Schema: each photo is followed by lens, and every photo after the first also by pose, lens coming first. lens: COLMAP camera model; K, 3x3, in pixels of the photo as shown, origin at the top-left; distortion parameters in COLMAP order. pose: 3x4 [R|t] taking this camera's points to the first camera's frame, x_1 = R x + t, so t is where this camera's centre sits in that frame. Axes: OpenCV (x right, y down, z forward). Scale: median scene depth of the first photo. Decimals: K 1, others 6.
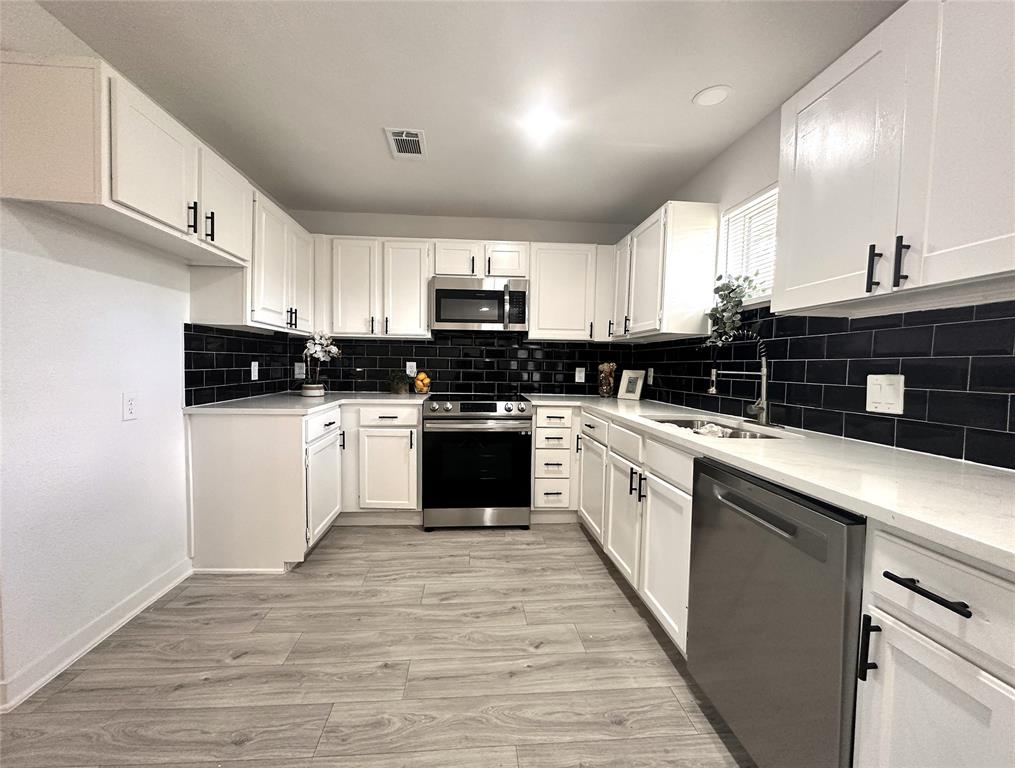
lens RADIAL K [[426.5, 0, 488.2], [0, 426.5, 384.5], [0, 0, 1]] dist [-0.001228, 0.000070]
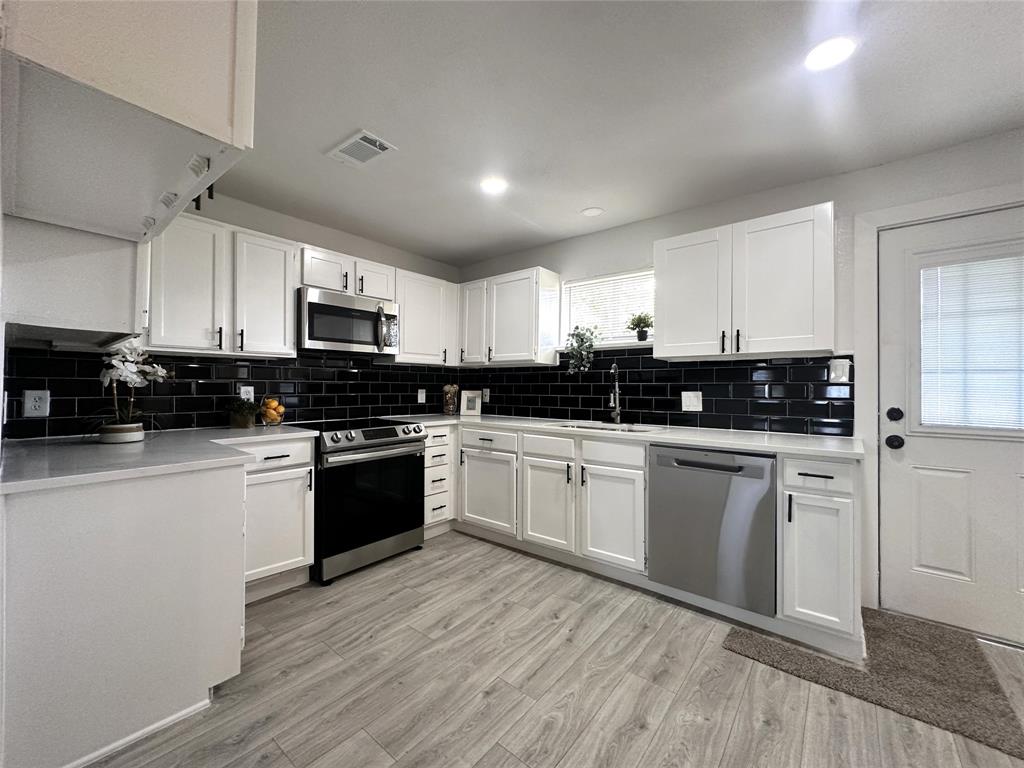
lens RADIAL K [[417.4, 0, 516.0], [0, 417.4, 383.4], [0, 0, 1]] dist [-0.000557, 0.000686]
pose [[0.677150, -0.009212, 0.735787, -0.576788], [0.041570, 0.998804, -0.025752, -0.024788], [-0.734670, 0.048025, 0.676723, 0.159979]]
